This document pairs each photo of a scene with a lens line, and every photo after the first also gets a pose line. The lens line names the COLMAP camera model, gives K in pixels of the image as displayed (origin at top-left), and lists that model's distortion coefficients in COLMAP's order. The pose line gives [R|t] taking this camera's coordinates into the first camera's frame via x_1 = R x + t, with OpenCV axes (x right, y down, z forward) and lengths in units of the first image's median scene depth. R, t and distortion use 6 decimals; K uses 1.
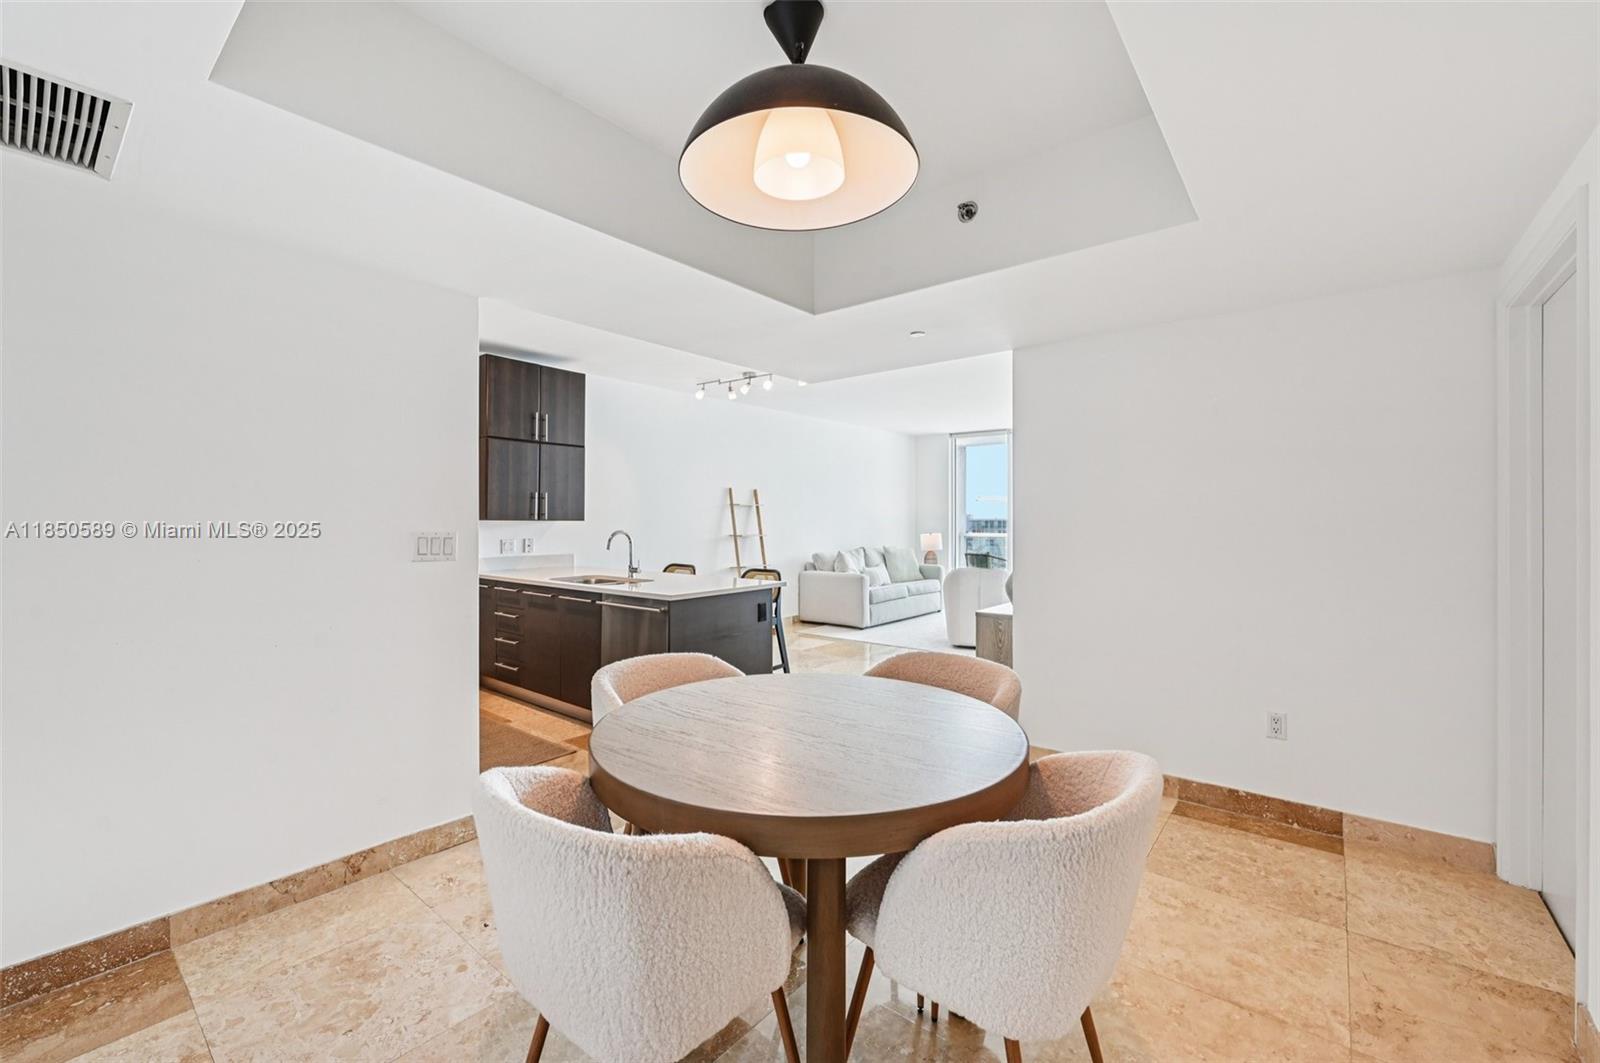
lens RADIAL K [[648.0, 0, 790.6], [0, 648.0, 526.0], [0, 0, 1]] dist [-0.007612, -0.000566]
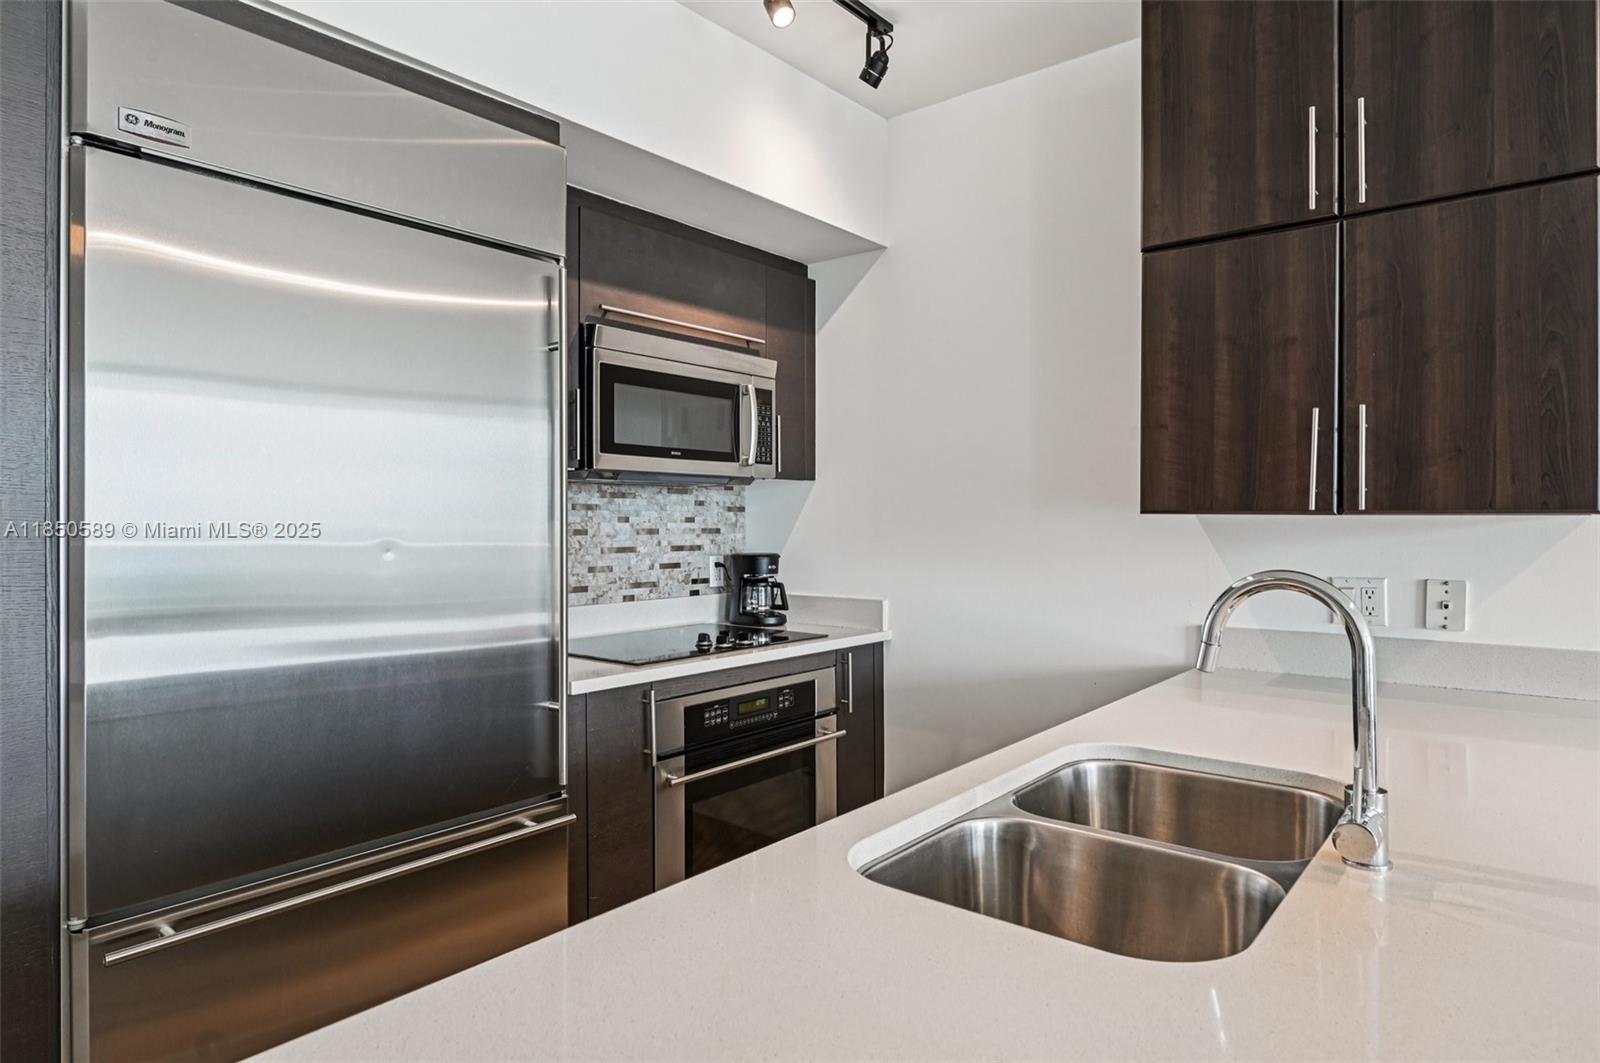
lens RADIAL K [[915.4, 0, 797.6], [0, 915.4, 525.2], [0, 0, 1]] dist [0.007491, -0.002147]
pose [[0.017541, 0.002759, -0.999842, -0.017671], [-0.000055, 0.999996, 0.002759, -0.005016], [0.999846, 0.000007, 0.017541, 0.769832]]
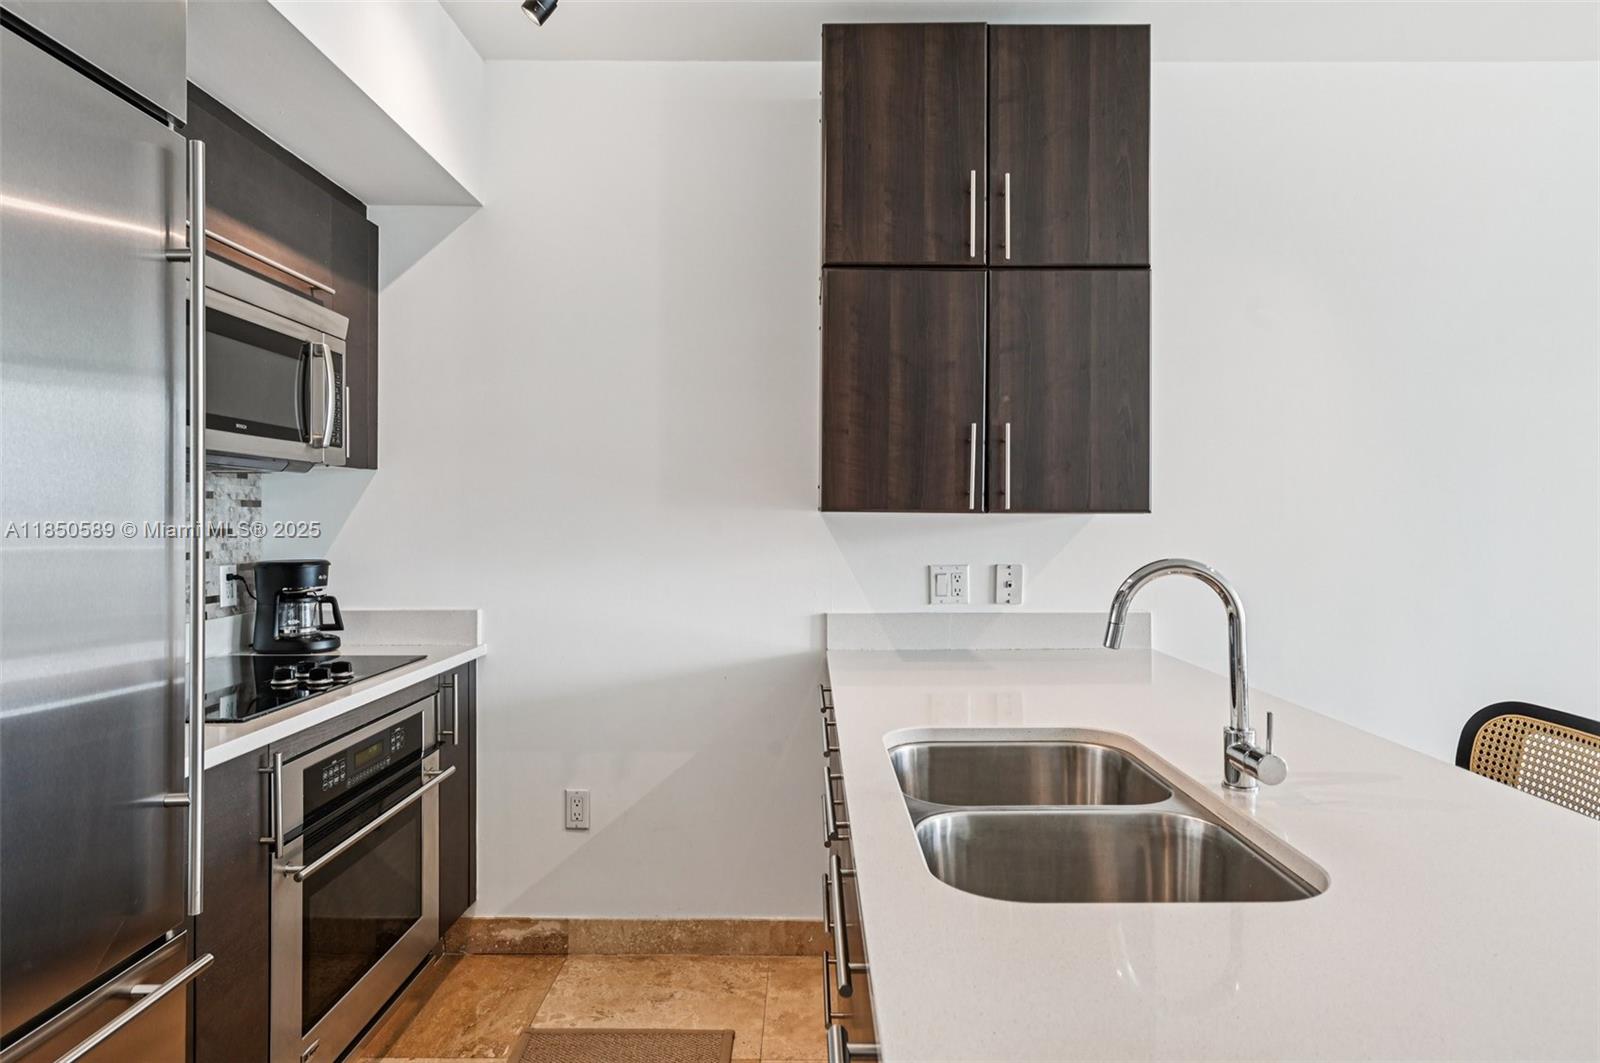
lens RADIAL K [[915.4, 0, 800.3], [0, 915.4, 518.1], [0, 0, 1]] dist [0.007491, -0.002147]
pose [[0.642147, -0.003219, -0.766575, -0.101466], [0.001789, 0.999995, -0.002700, -0.004730], [0.766579, 0.000362, 0.642150, 0.637004]]
